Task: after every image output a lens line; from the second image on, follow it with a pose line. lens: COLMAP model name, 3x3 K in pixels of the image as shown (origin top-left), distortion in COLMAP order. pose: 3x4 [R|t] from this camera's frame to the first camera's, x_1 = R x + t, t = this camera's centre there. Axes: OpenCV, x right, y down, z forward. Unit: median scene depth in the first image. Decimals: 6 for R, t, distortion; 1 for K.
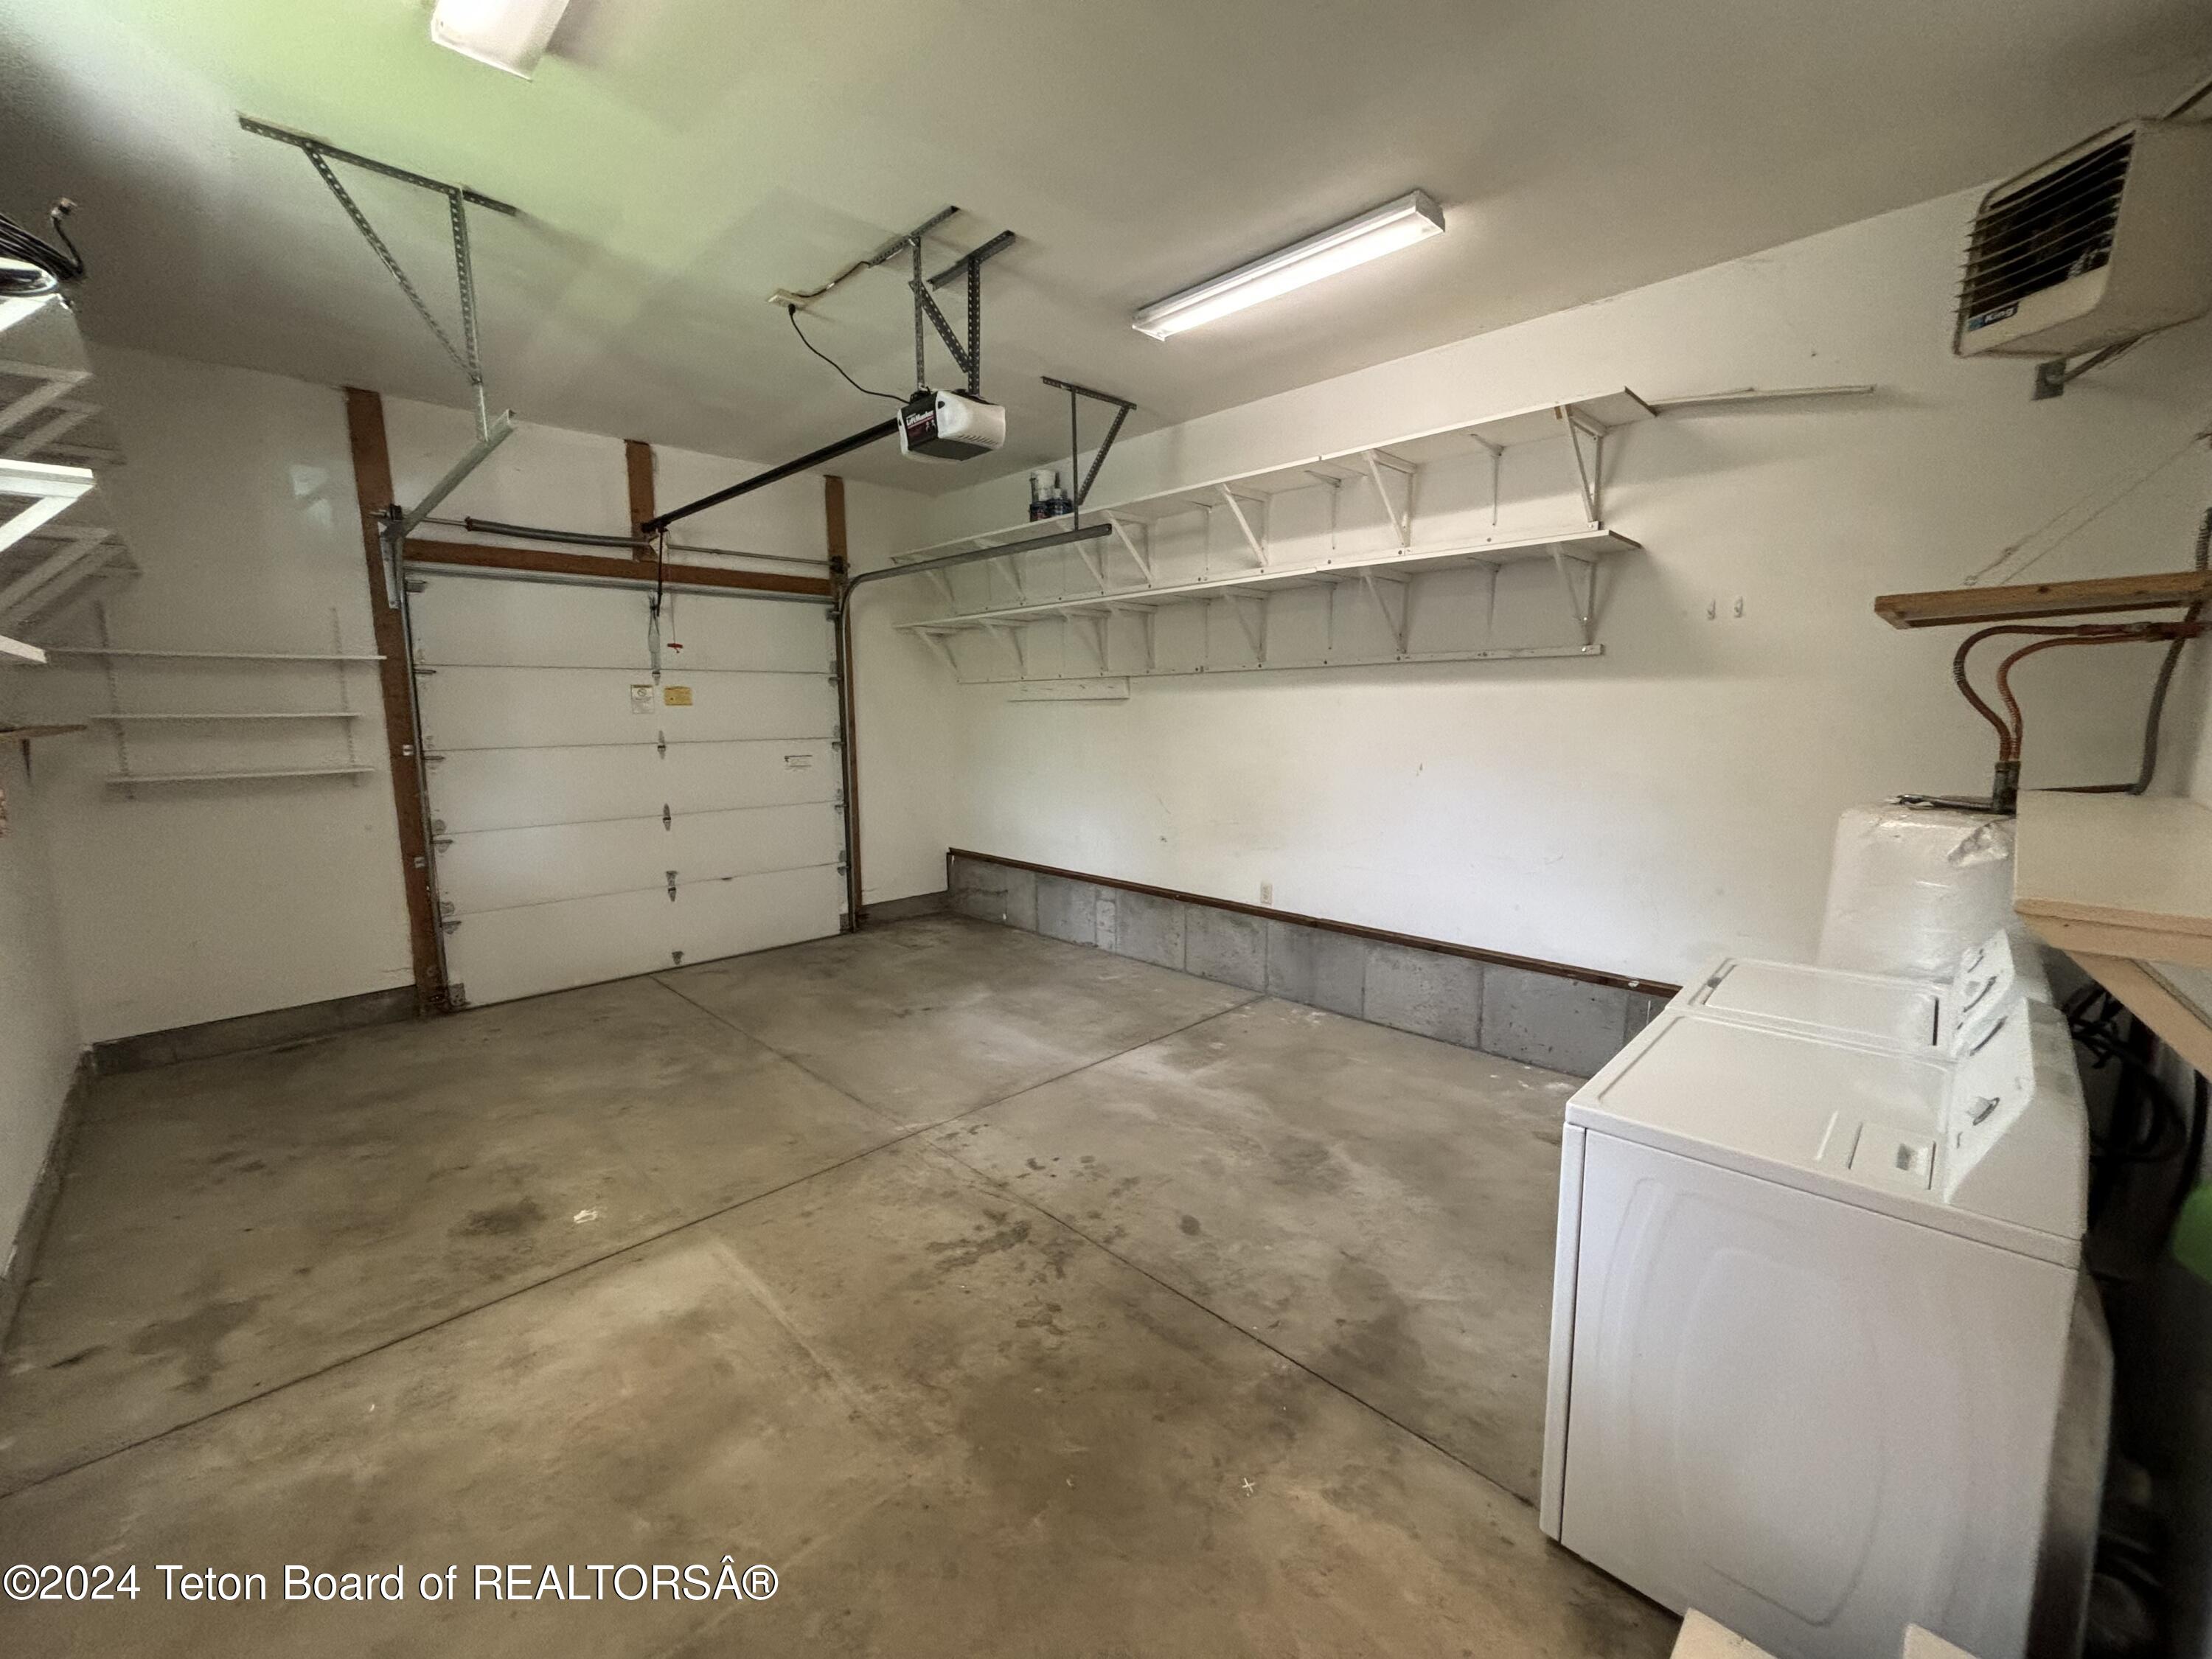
lens RADIAL K [[893.1, 0, 1106.0], [0, 893.1, 829.5], [0, 0, 1]] dist [0.011803, -0.000164]
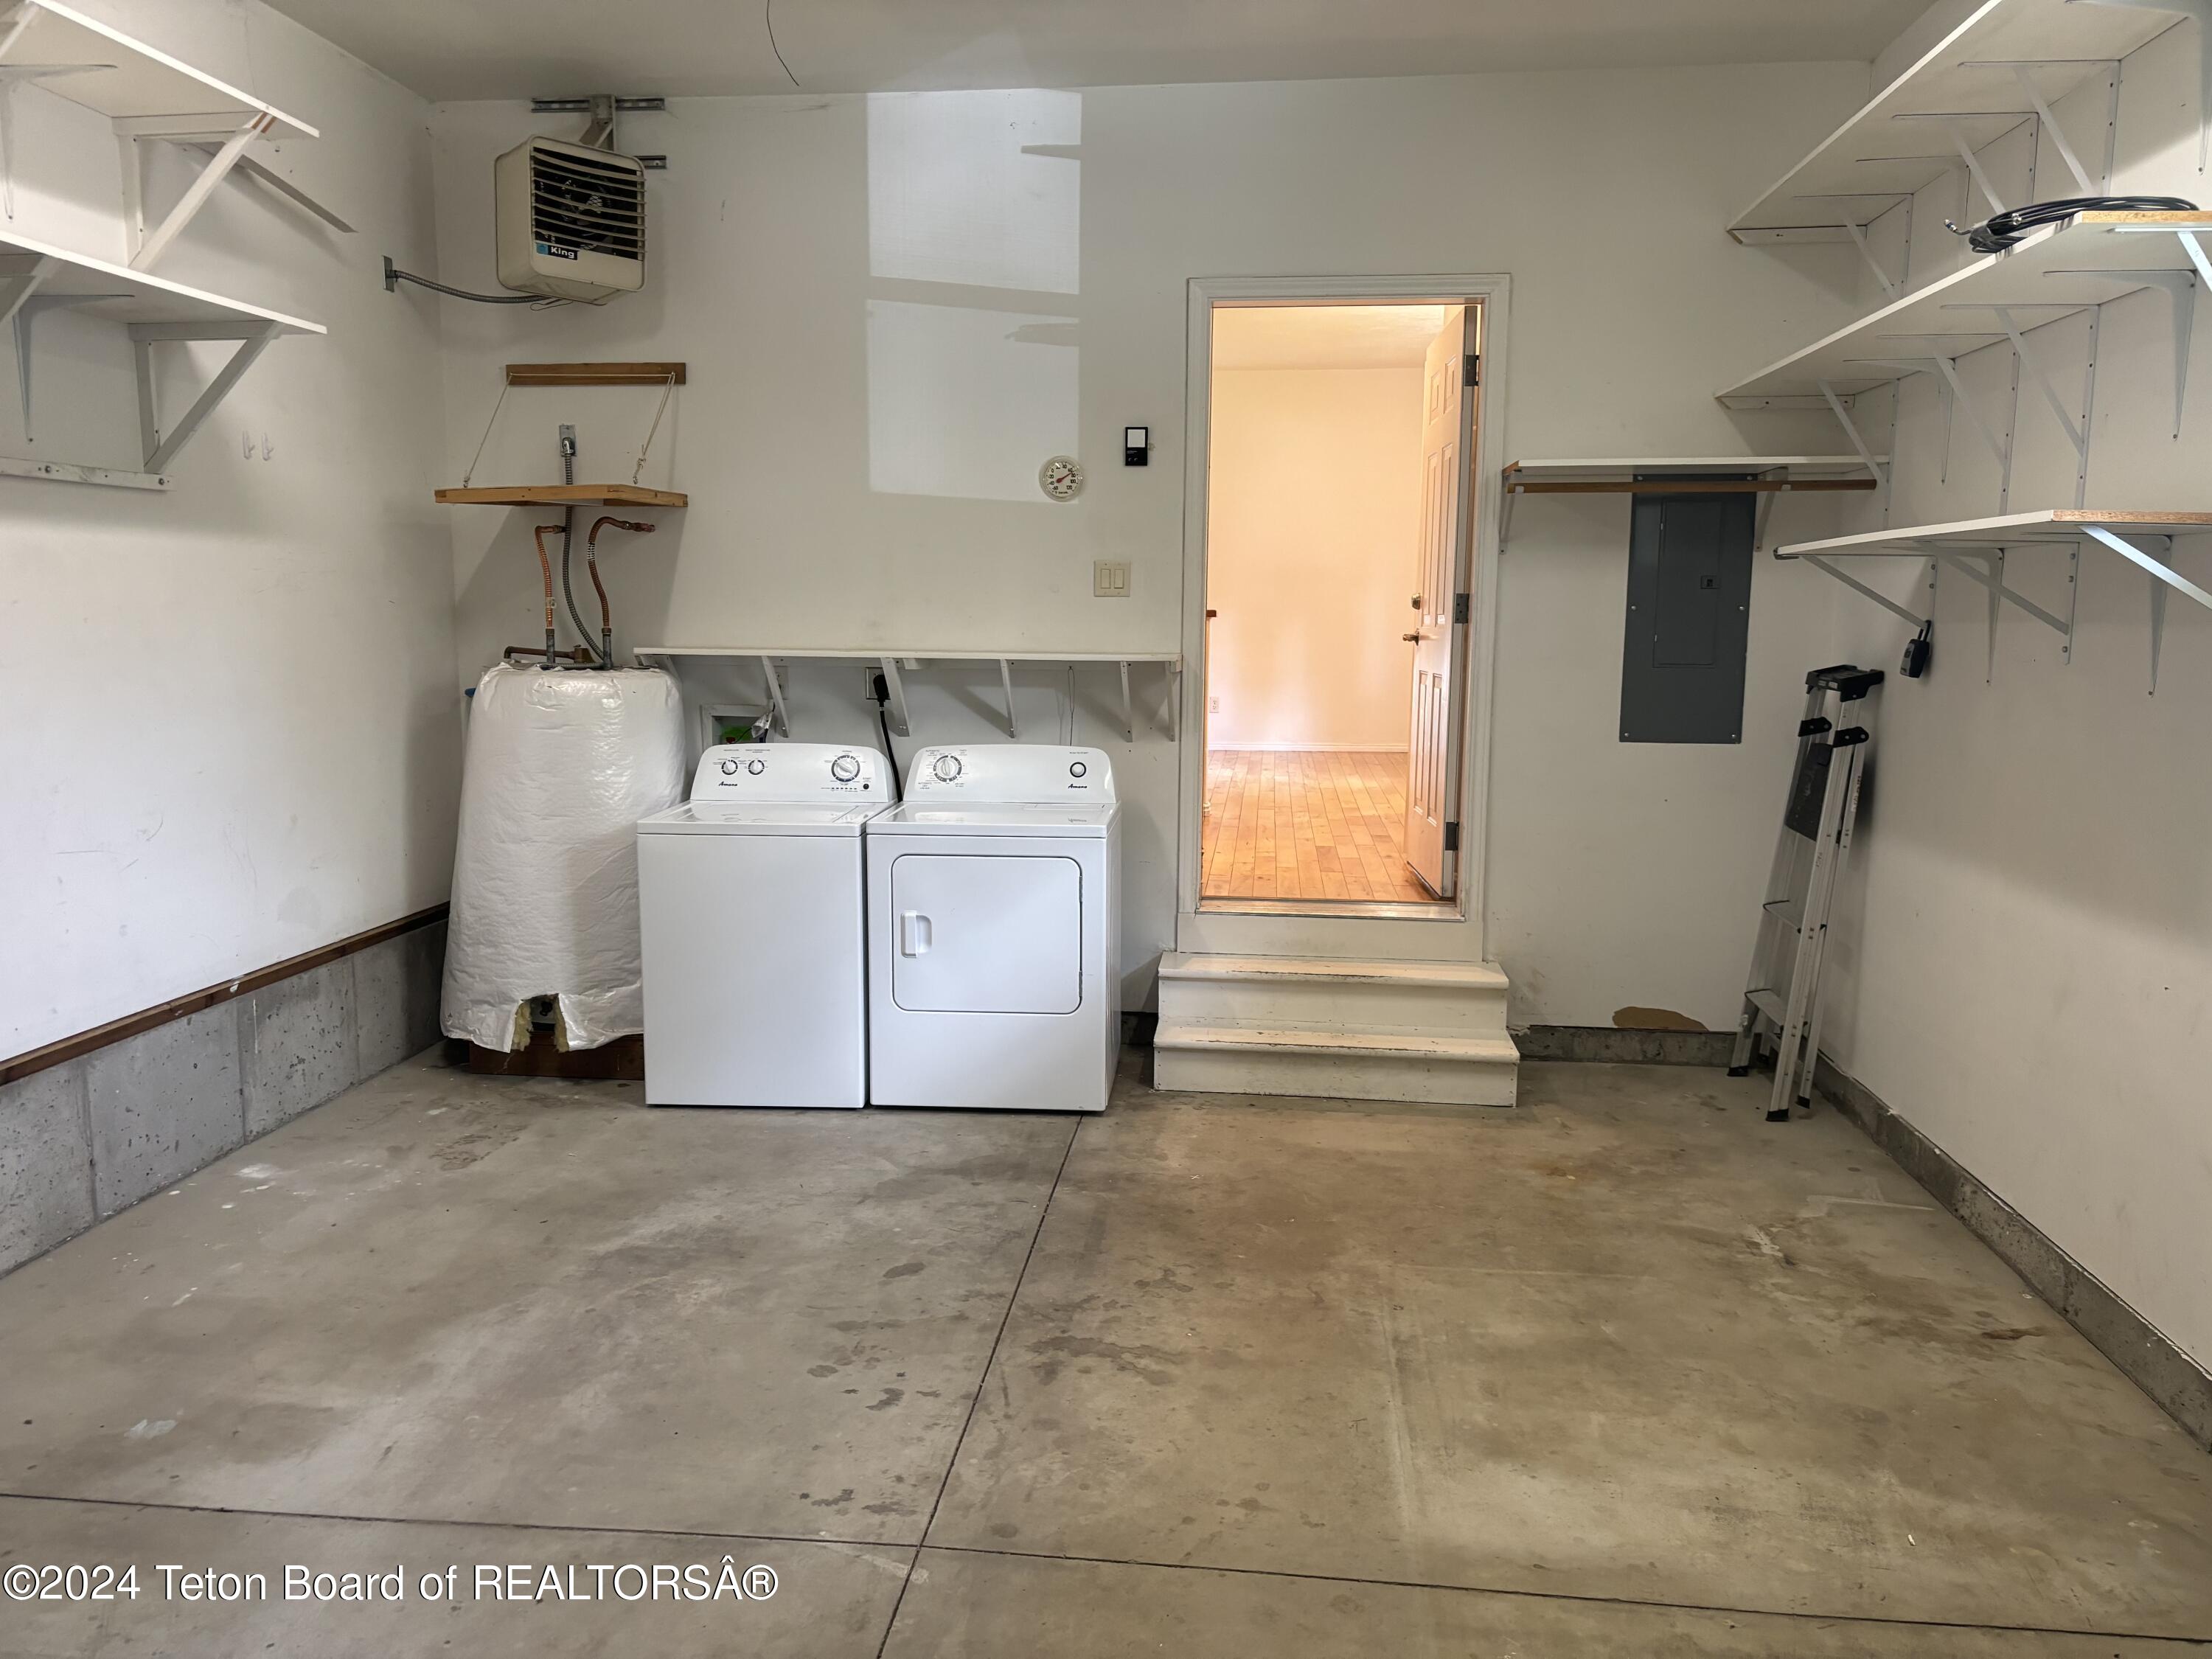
lens RADIAL K [[1639.0, 0, 1106.0], [0, 1639.0, 829.5], [0, 0, 1]] dist [0.097812, -0.074099]
pose [[-0.629368, -0.103232, 0.770220, -0.660836], [0.108406, 0.969783, 0.218561, -0.123735], [-0.769509, 0.221052, -0.599160, 1.037495]]
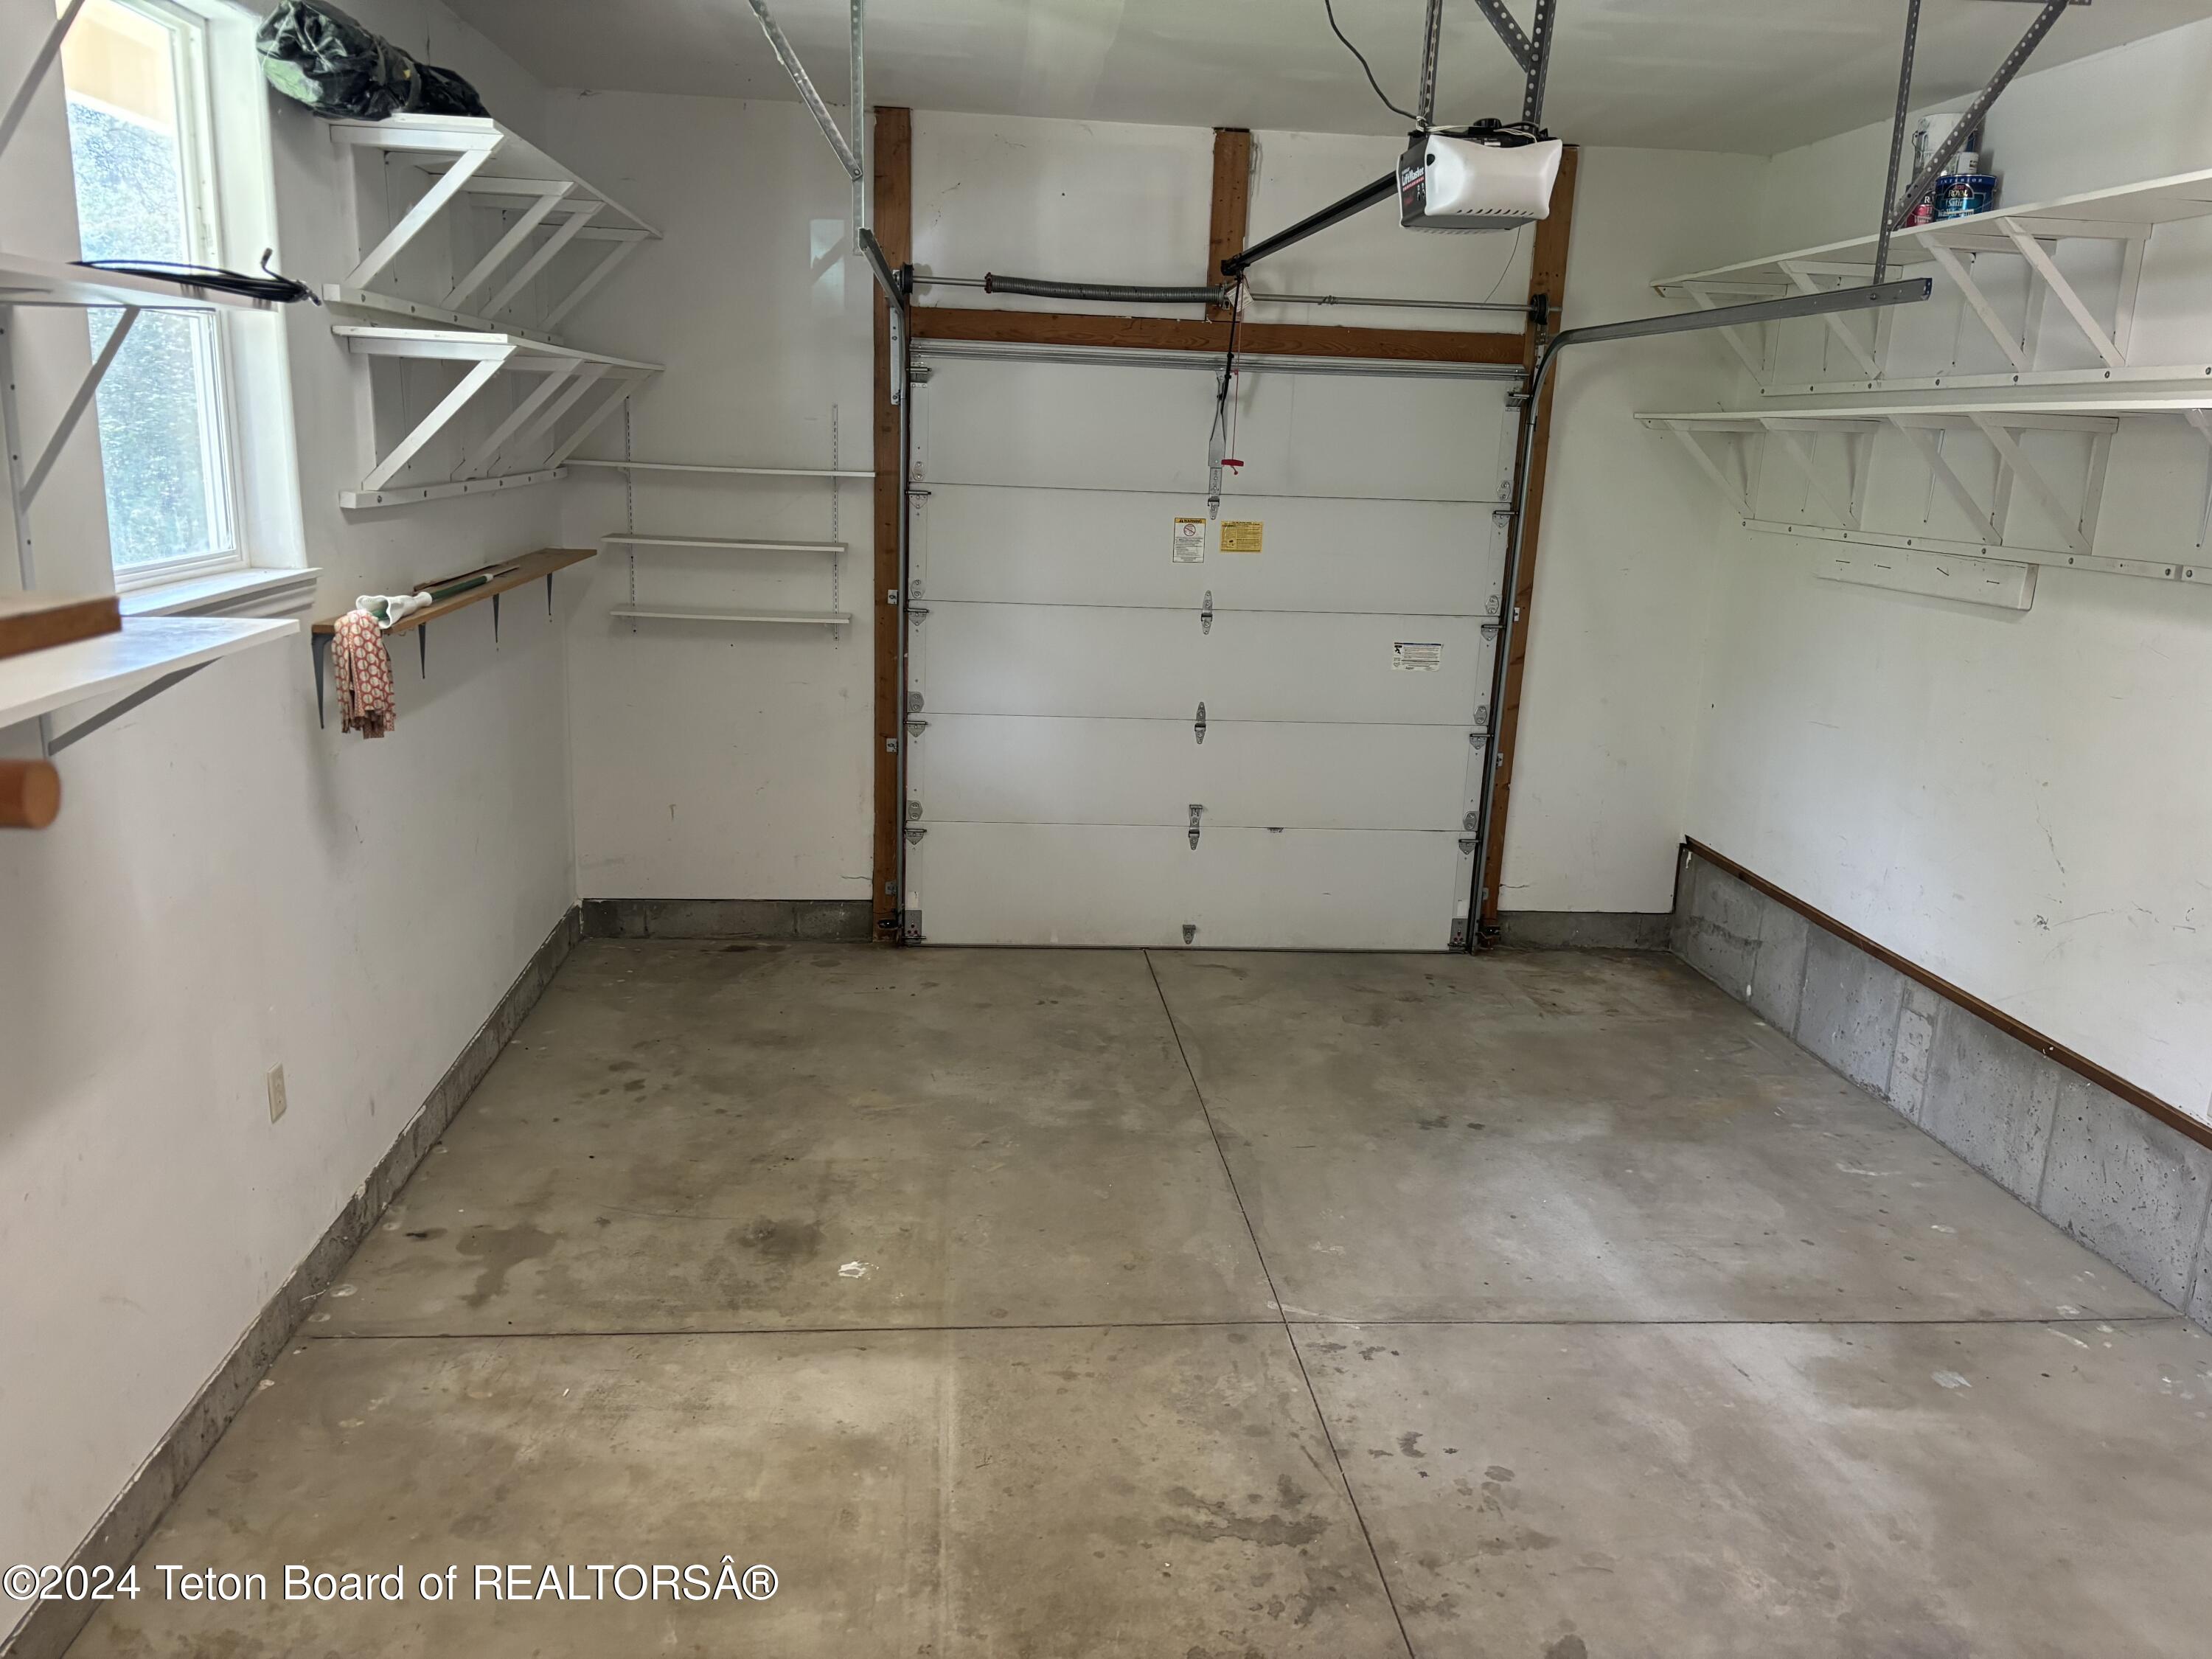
lens RADIAL K [[1696.7, 0, 1132.7], [0, 1696.7, 836.8], [0, 0, 1]] dist [0.115384, -0.116807]
pose [[0.778532, 0.187946, -0.598802, 0.282213], [-0.135736, 0.981949, 0.131728, -0.109043], [0.612750, -0.021275, 0.789990, -0.011233]]
